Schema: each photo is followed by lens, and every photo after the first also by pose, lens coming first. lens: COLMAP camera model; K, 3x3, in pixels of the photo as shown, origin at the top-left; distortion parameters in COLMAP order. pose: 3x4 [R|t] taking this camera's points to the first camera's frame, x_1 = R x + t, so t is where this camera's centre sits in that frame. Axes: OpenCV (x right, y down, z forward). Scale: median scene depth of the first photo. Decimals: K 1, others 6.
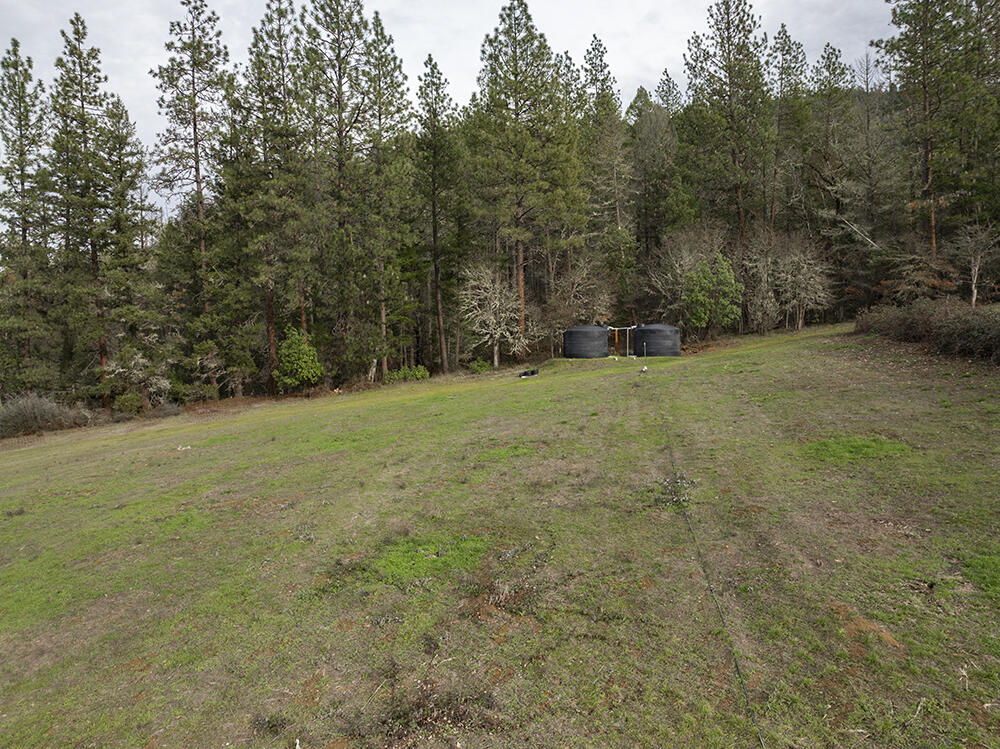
lens RADIAL K [[712.6, 0, 501.3], [0, 712.6, 375.8], [0, 0, 1]] dist [-0.051192, 0.033577]
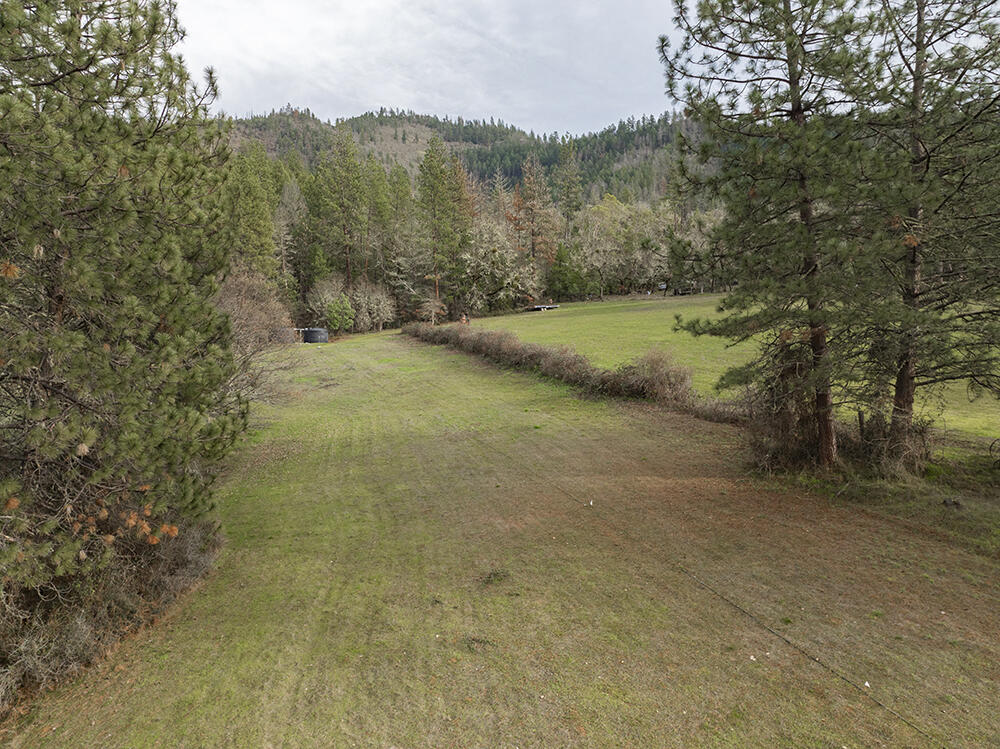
lens RADIAL K [[712.6, 0, 499.5], [0, 712.6, 372.0], [0, 0, 1]] dist [-0.051192, 0.033577]
pose [[0.848887, -0.011092, 0.528457, -0.395671], [0.010480, 0.999936, 0.004153, 0.050688], [-0.528470, 0.002013, 0.848950, -0.982010]]
